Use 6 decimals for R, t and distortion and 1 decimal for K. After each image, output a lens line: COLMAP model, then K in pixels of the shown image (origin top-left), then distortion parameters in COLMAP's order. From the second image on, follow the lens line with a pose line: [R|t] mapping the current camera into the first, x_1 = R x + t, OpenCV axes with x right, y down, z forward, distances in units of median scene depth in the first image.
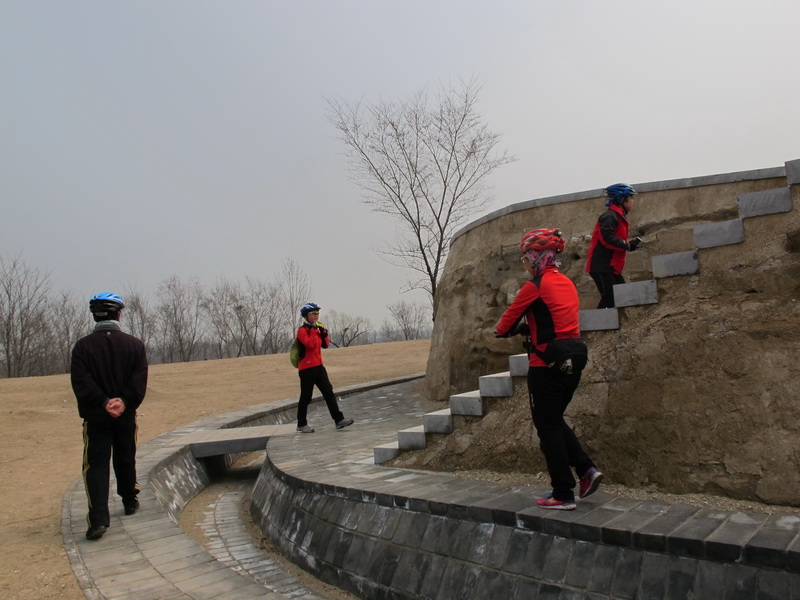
lens RADIAL K [[672.5, 0, 401.4], [0, 672.5, 295.1], [0, 0, 1]] dist [-0.148226, 0.115202]
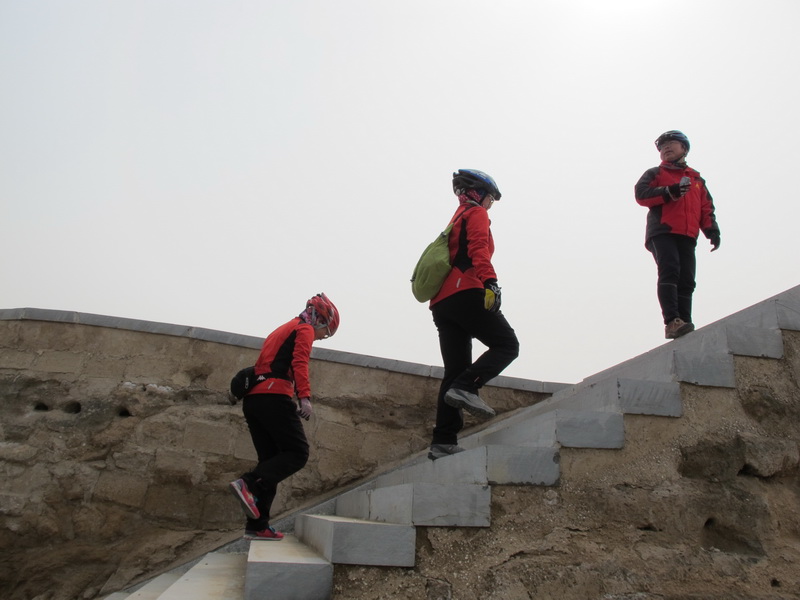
lens RADIAL K [[672.5, 0, 401.4], [0, 672.5, 295.1], [0, 0, 1]] dist [-0.148226, 0.115202]
pose [[0.609322, 0.349387, 0.711797, -0.137734], [-0.139485, 0.930919, -0.337540, 0.029166], [-0.780558, 0.106386, 0.615964, 0.711997]]
